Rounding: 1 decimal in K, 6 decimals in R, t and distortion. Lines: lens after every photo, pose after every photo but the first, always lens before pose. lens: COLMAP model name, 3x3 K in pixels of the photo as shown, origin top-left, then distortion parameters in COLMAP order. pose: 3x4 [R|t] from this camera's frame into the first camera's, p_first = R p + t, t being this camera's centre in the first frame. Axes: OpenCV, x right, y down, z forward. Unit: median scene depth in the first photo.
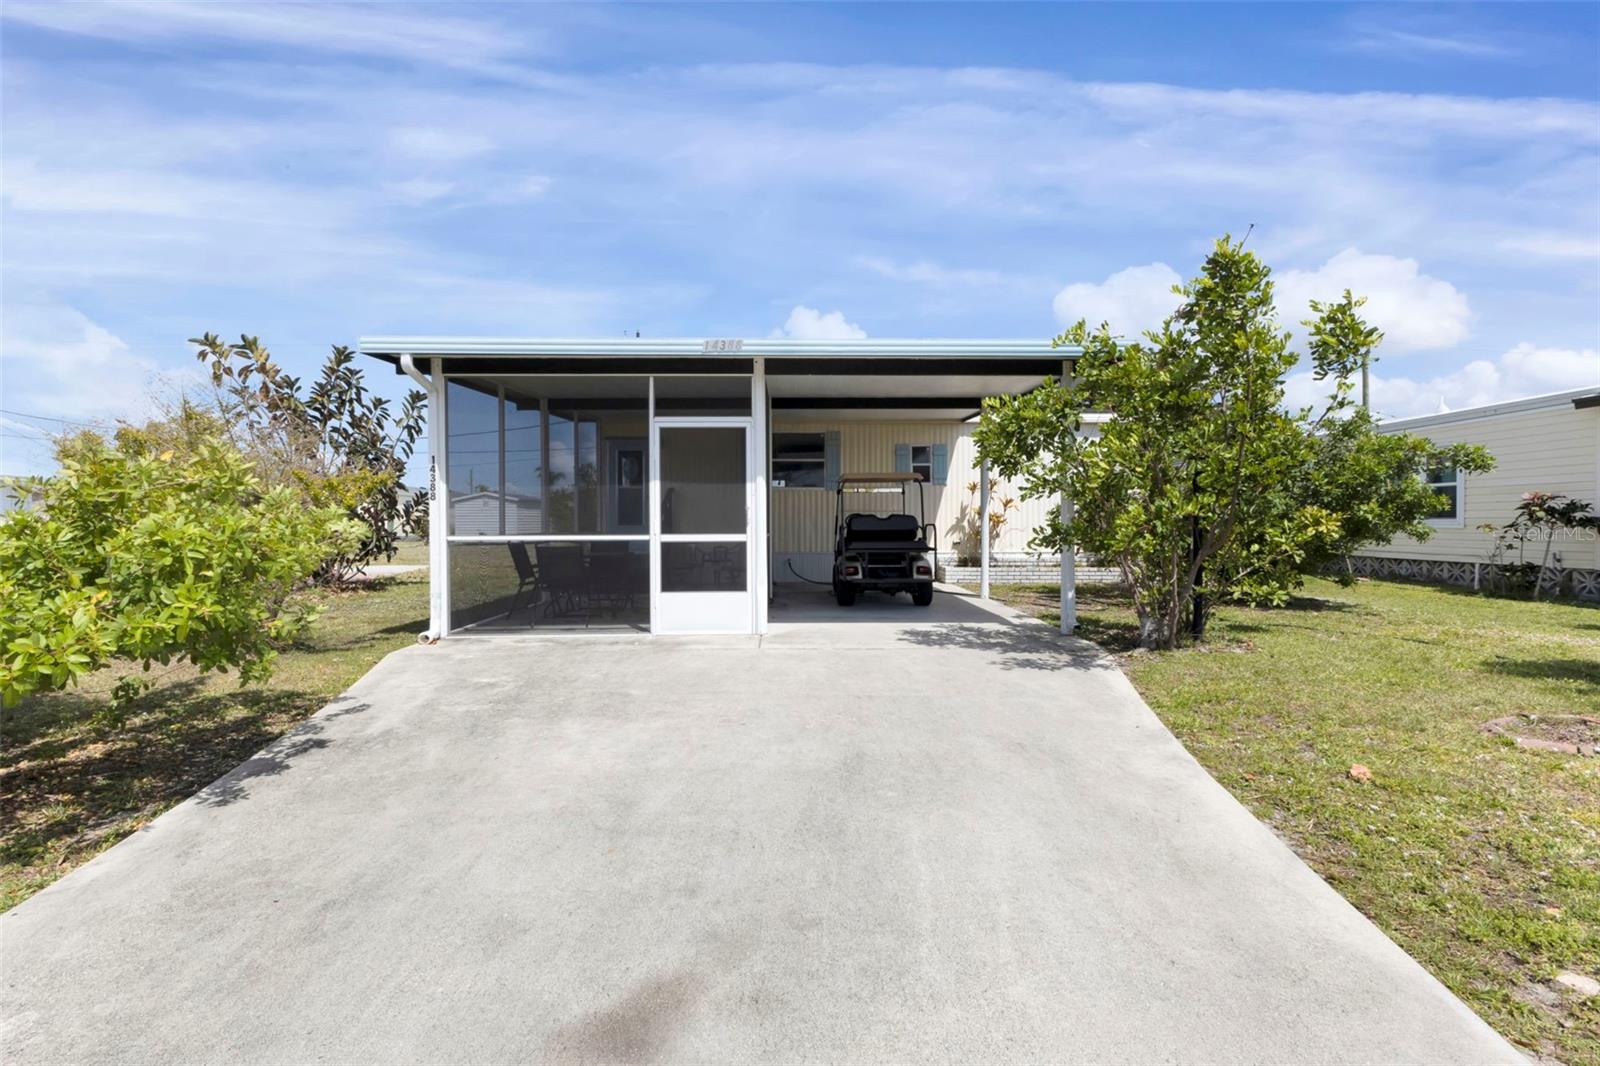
lens RADIAL K [[699.9, 0, 798.0], [0, 699.9, 512.9], [0, 0, 1]] dist [0.016566, -0.000078]
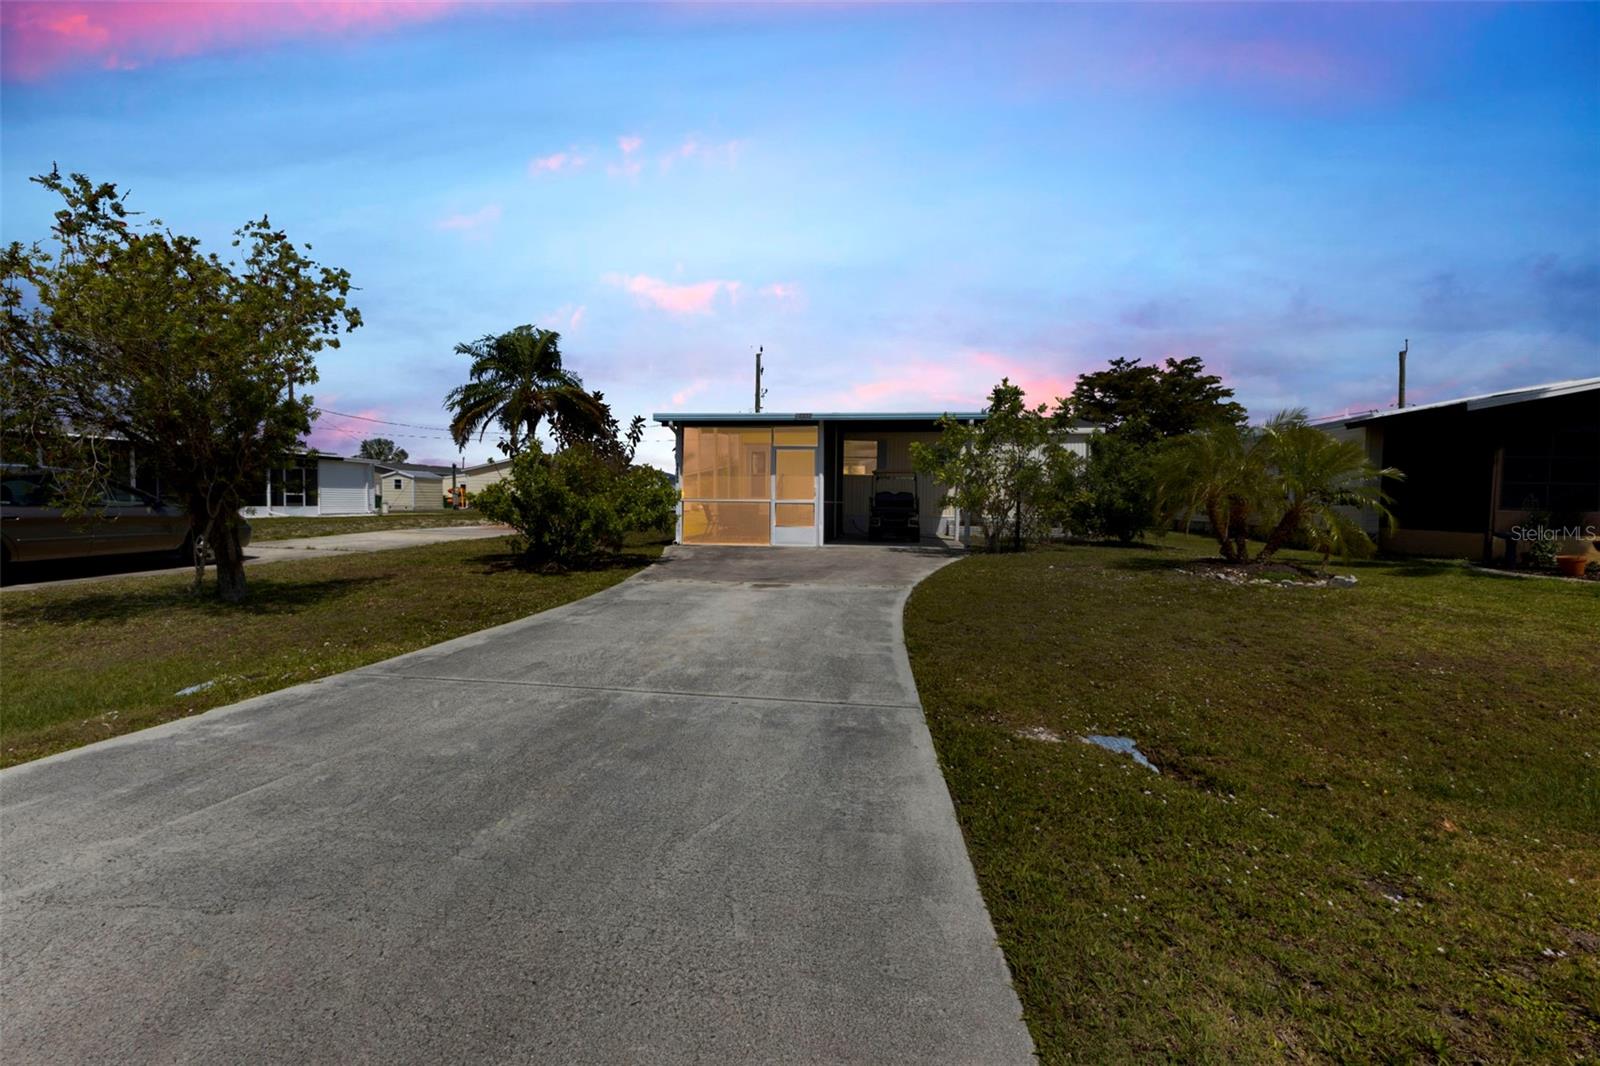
lens RADIAL K [[699.9, 0, 798.0], [0, 699.9, 512.9], [0, 0, 1]] dist [0.016566, -0.000078]
pose [[0.986713, 0.017162, -0.161565, 0.212947], [-0.010800, 0.999134, 0.040175, -0.018557], [0.162115, -0.037897, 0.986044, -1.077130]]
